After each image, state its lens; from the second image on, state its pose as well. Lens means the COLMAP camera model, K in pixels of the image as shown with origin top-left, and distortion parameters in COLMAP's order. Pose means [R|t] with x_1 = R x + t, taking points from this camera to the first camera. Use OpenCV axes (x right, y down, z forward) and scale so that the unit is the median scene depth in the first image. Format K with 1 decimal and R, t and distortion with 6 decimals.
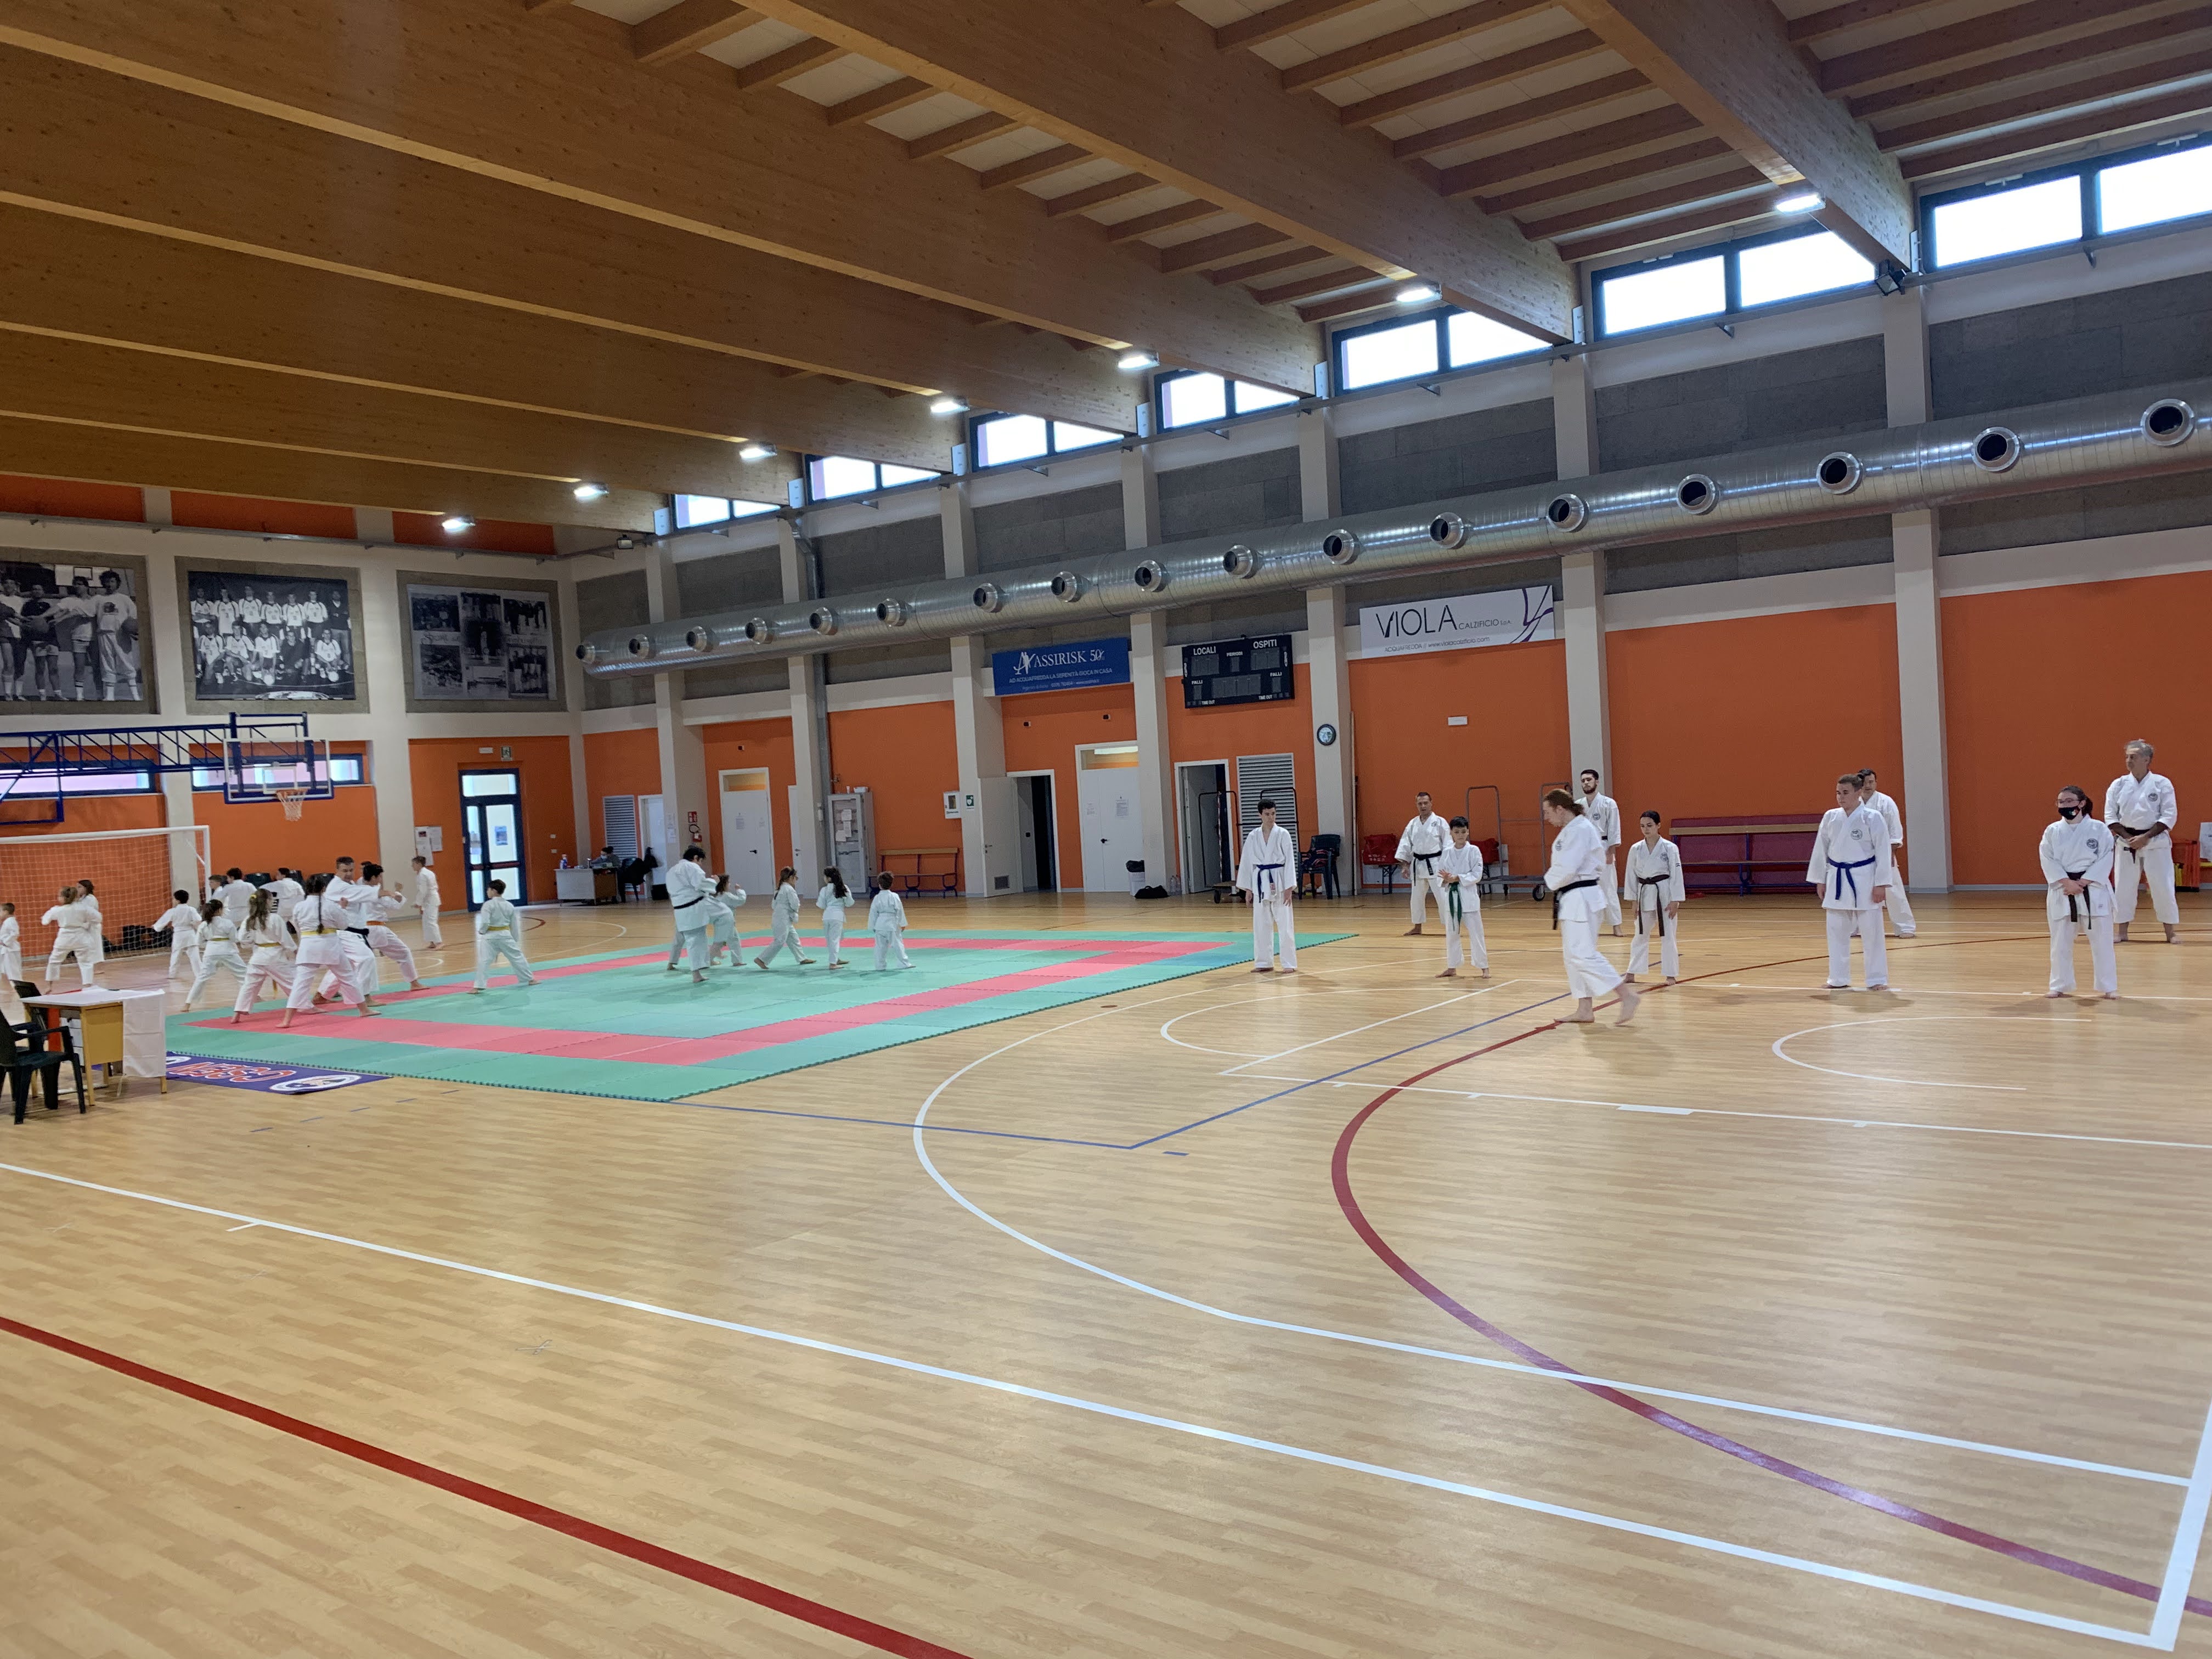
lens RADIAL K [[1715.4, 0, 1075.8], [0, 1715.4, 847.9], [0, 0, 1]] dist [0.115324, -0.224508]
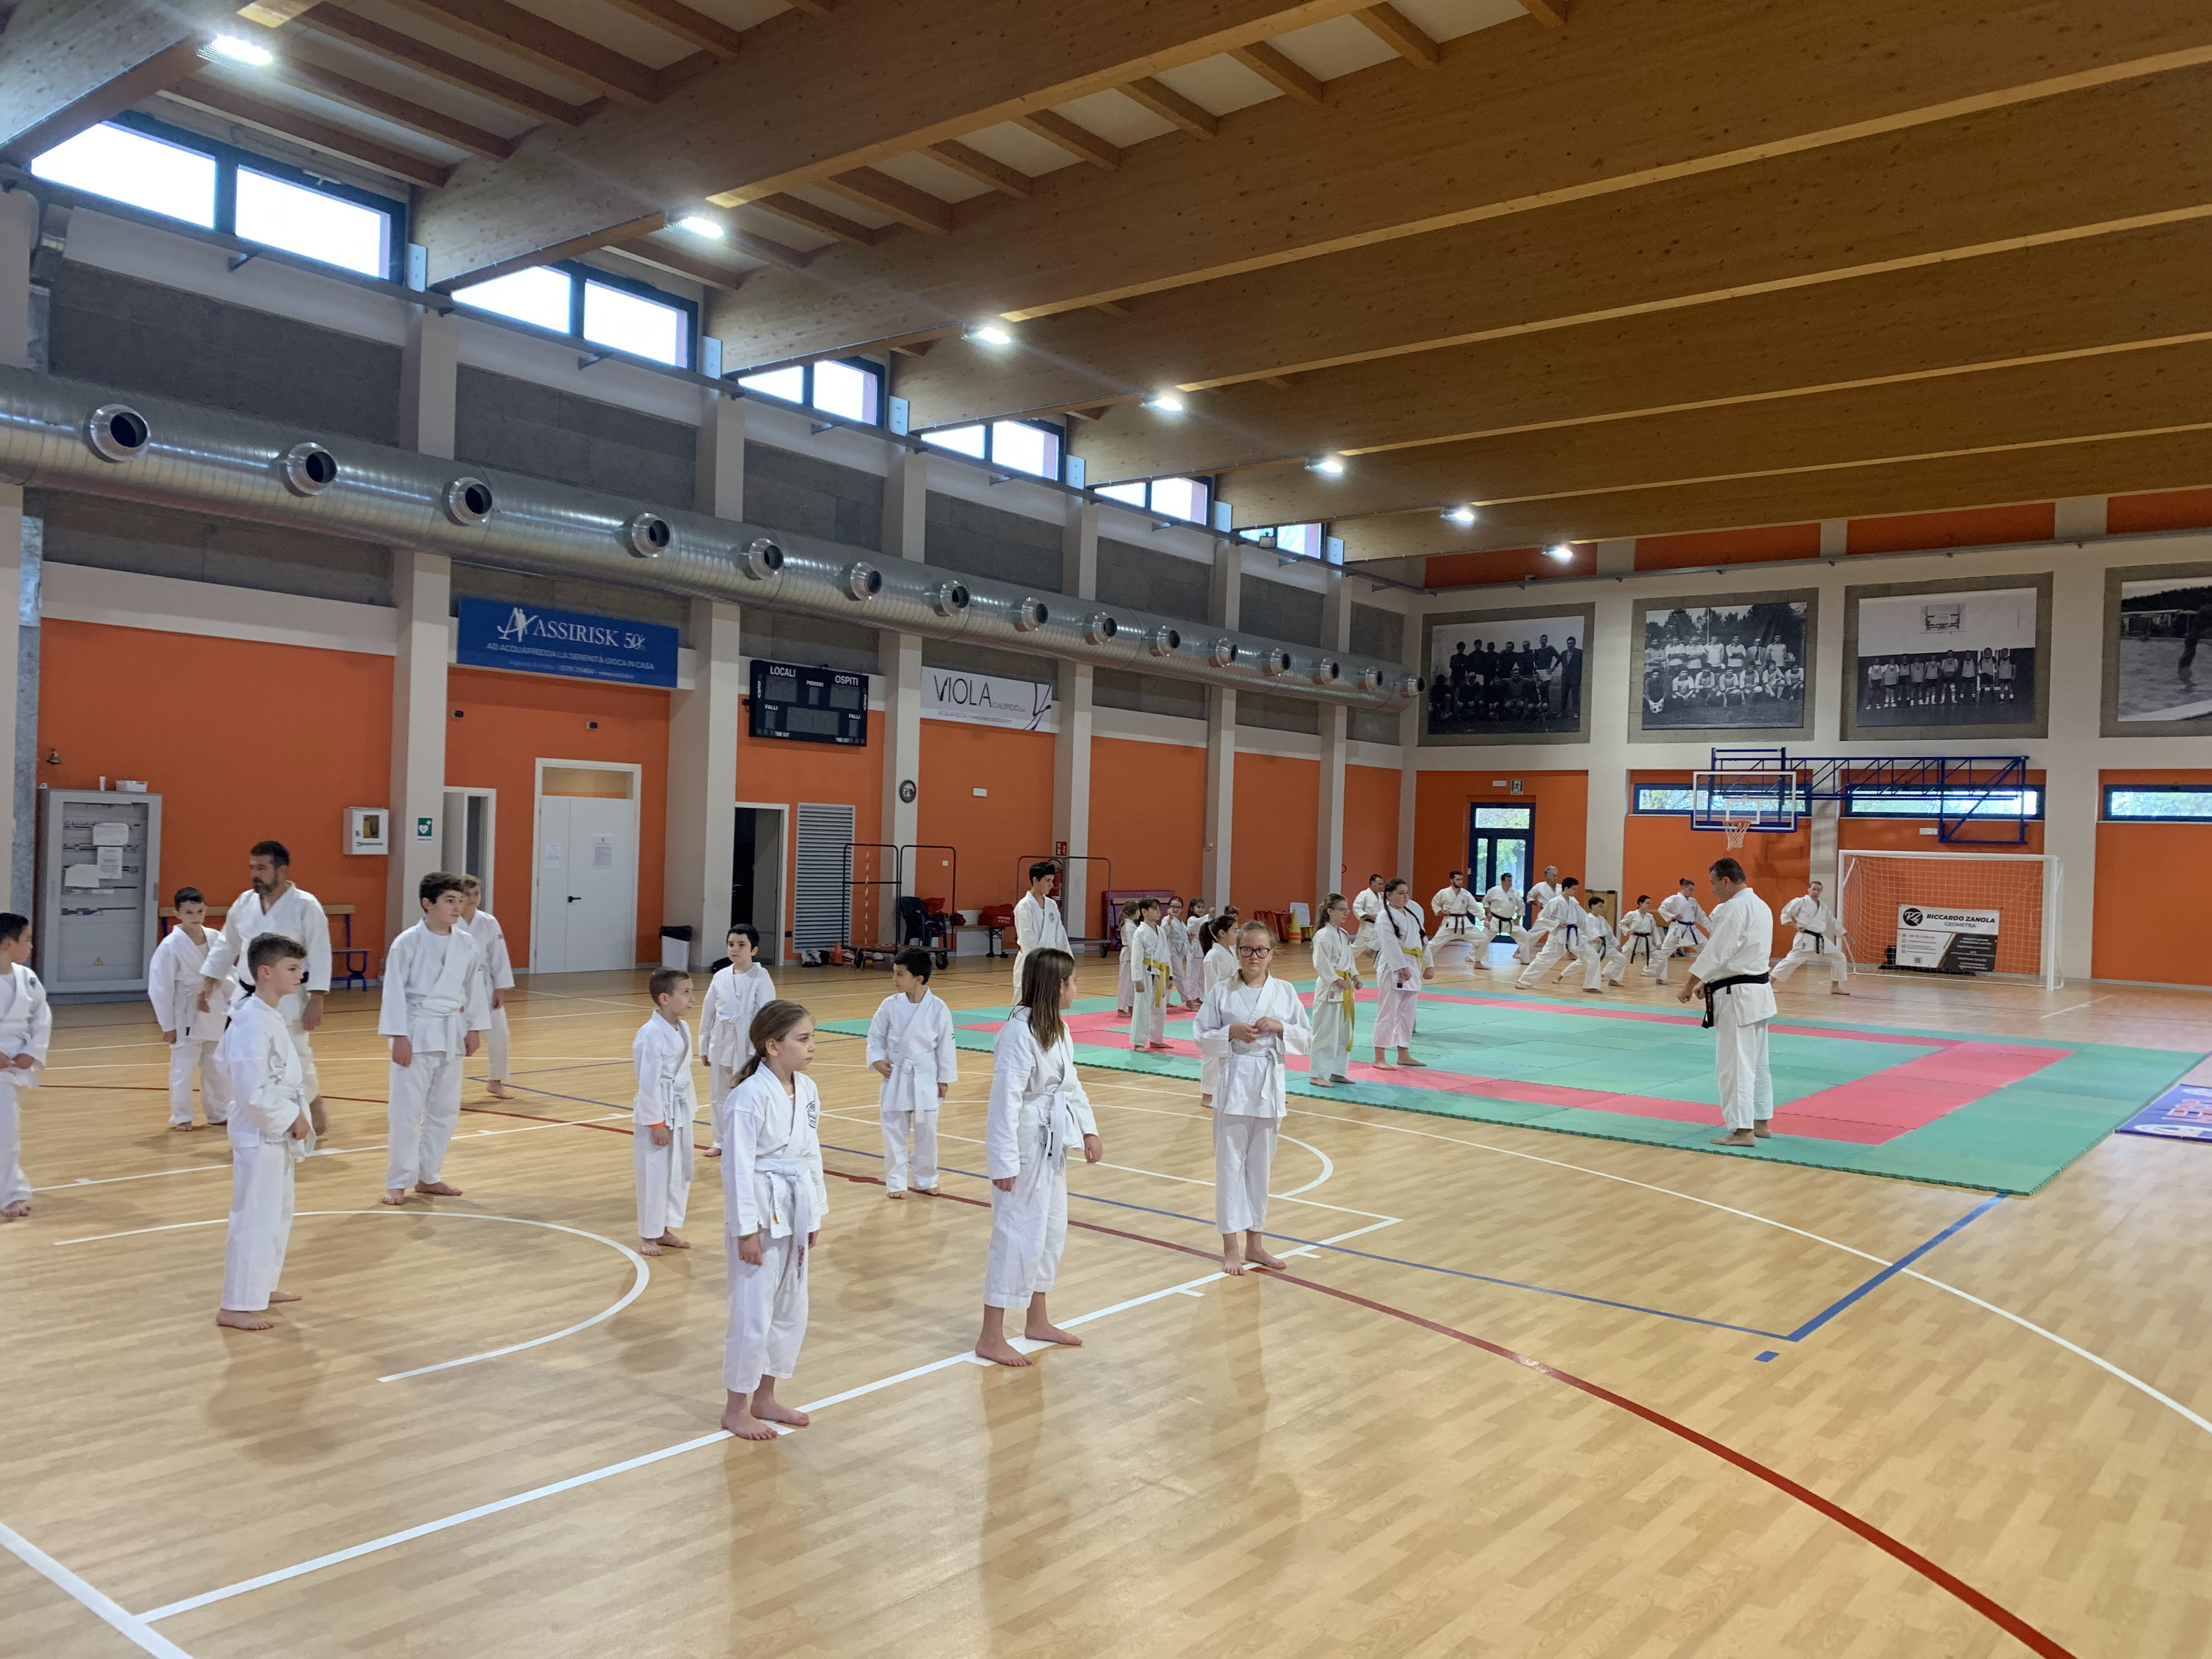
lens RADIAL K [[1715.4, 0, 1075.8], [0, 1715.4, 847.9], [0, 0, 1]] dist [0.115324, -0.224508]
pose [[0.017170, 0.049432, 0.998630, -0.792697], [-0.006792, 0.998760, -0.049321, 0.009993], [-0.999830, -0.005936, 0.017485, 0.900938]]
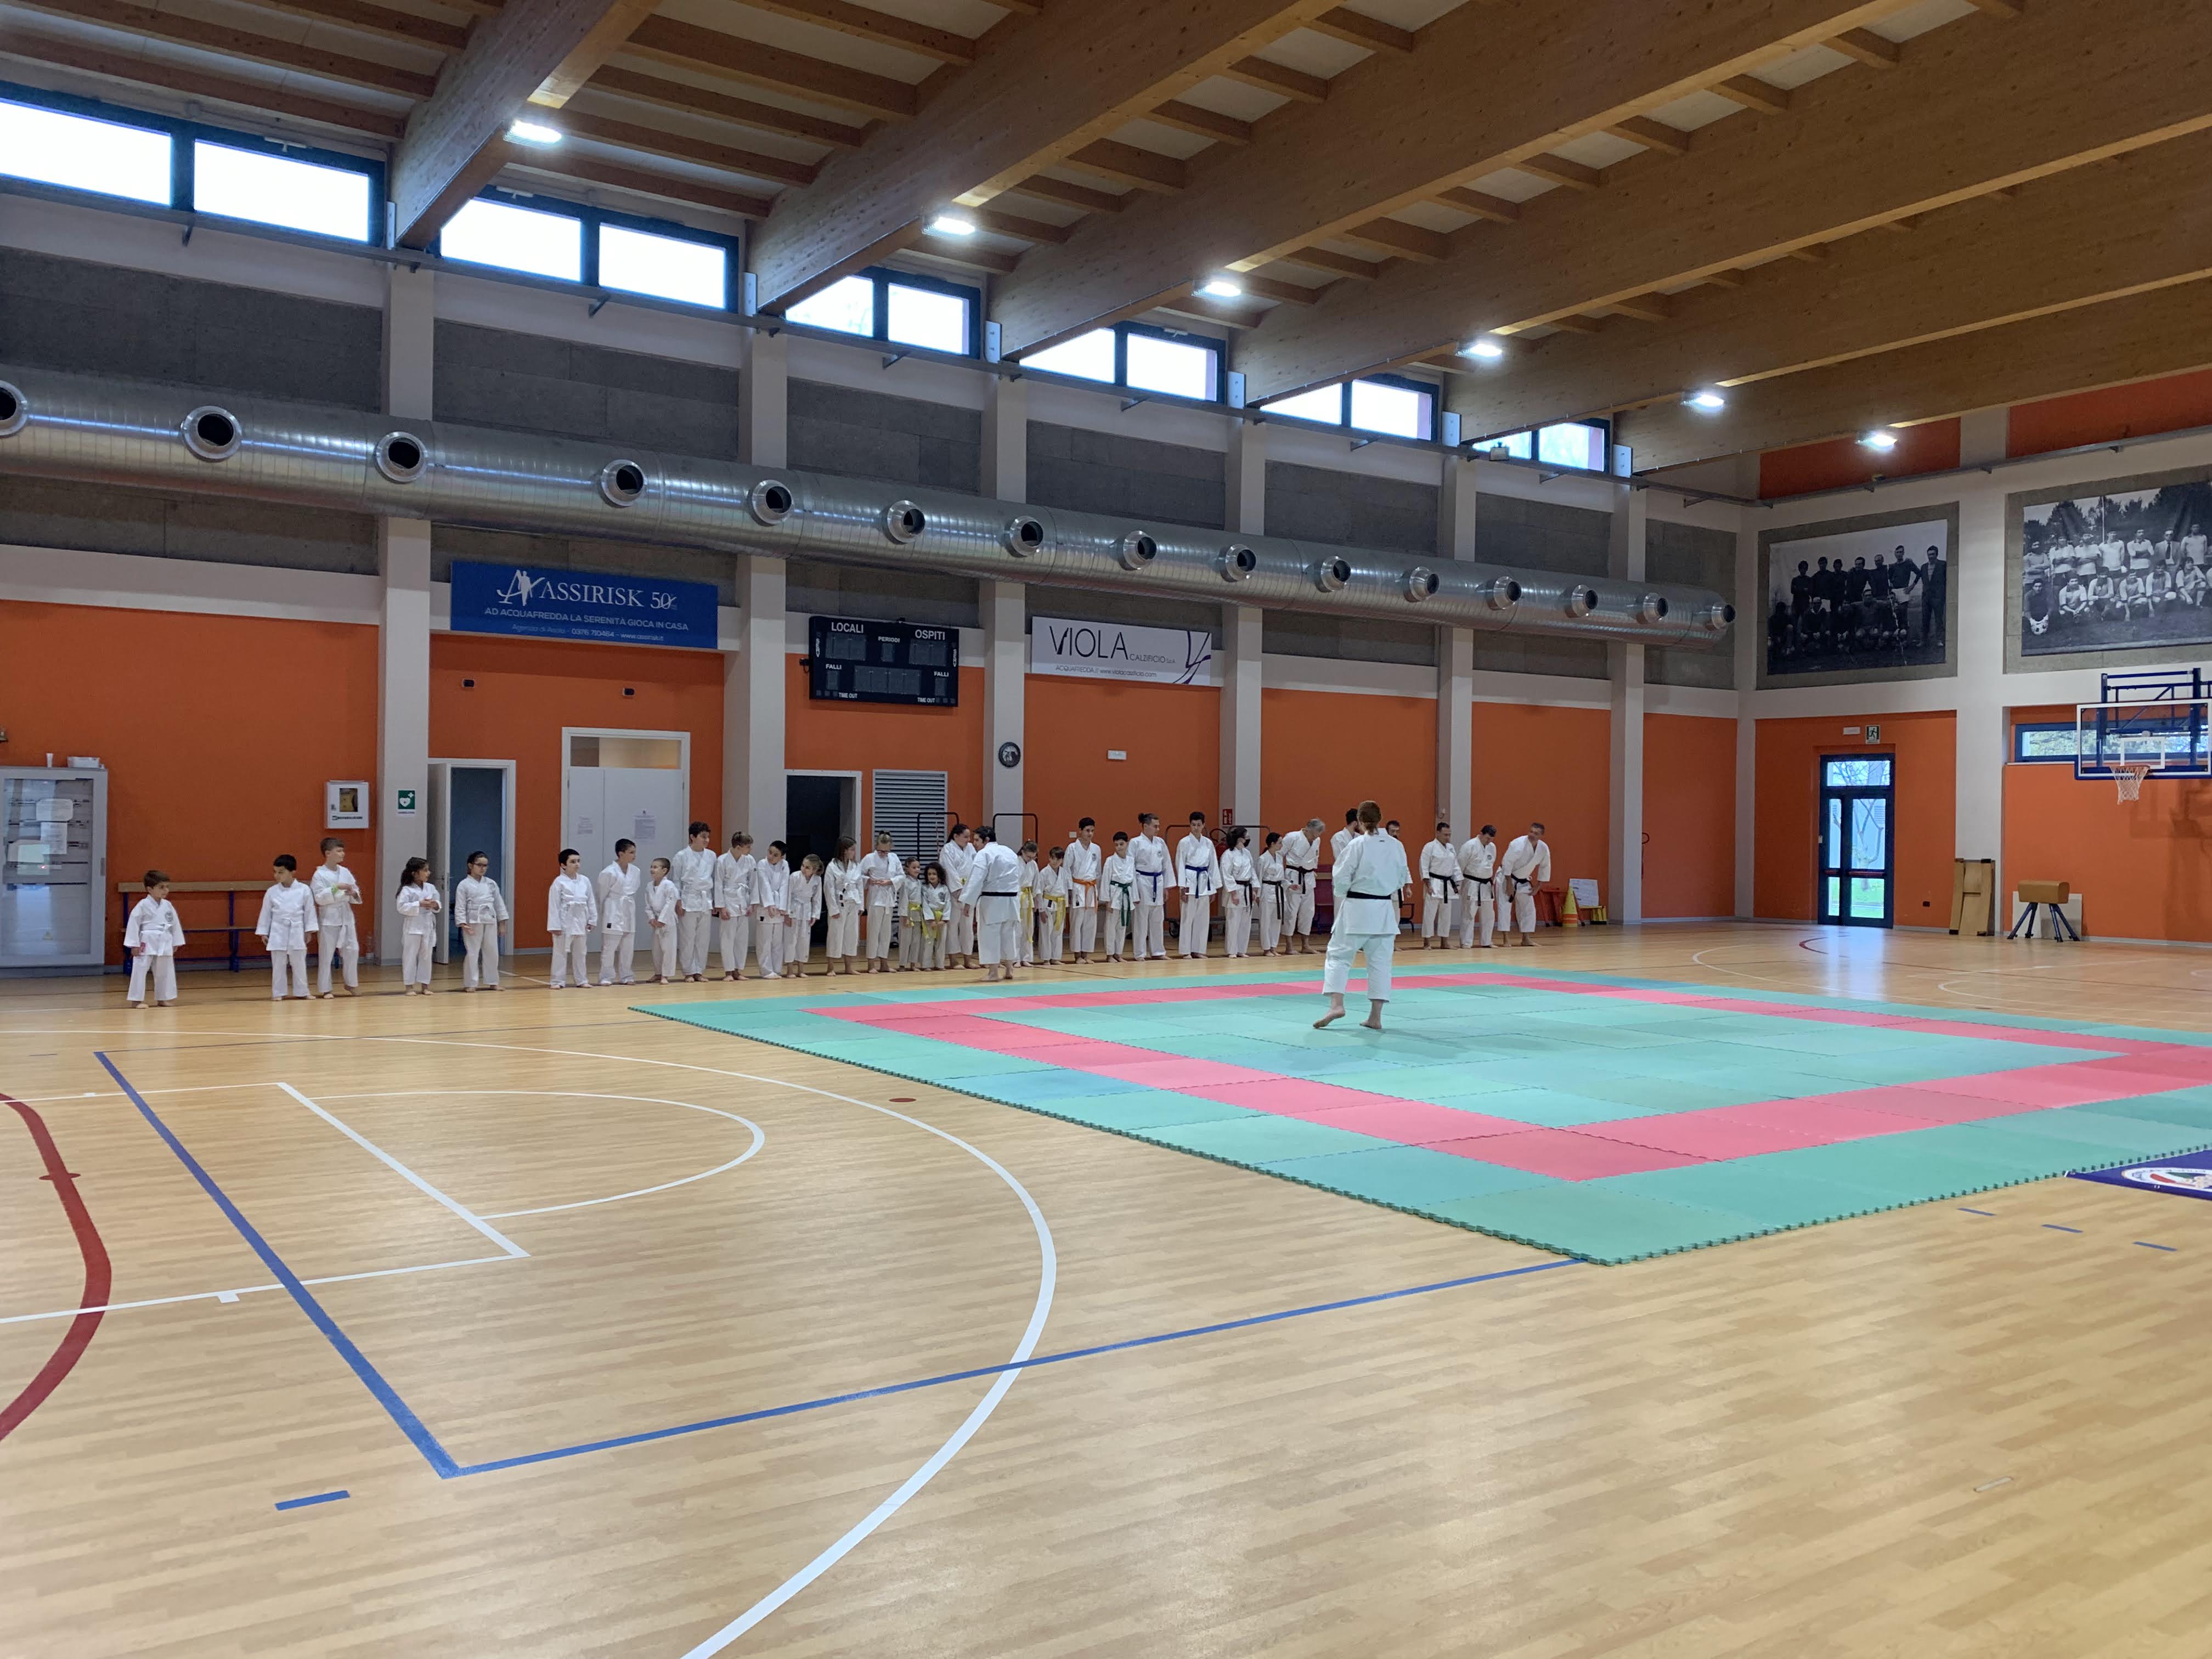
lens RADIAL K [[1778.0, 0, 1106.0], [0, 1778.0, 829.5], [0, 0, 1]] dist [0.103888, -0.196314]
pose [[0.308457, 0.052278, 0.949801, -0.677205], [-0.003924, 0.998550, -0.053686, 0.017495], [-0.951230, 0.012833, 0.308215, 0.691938]]
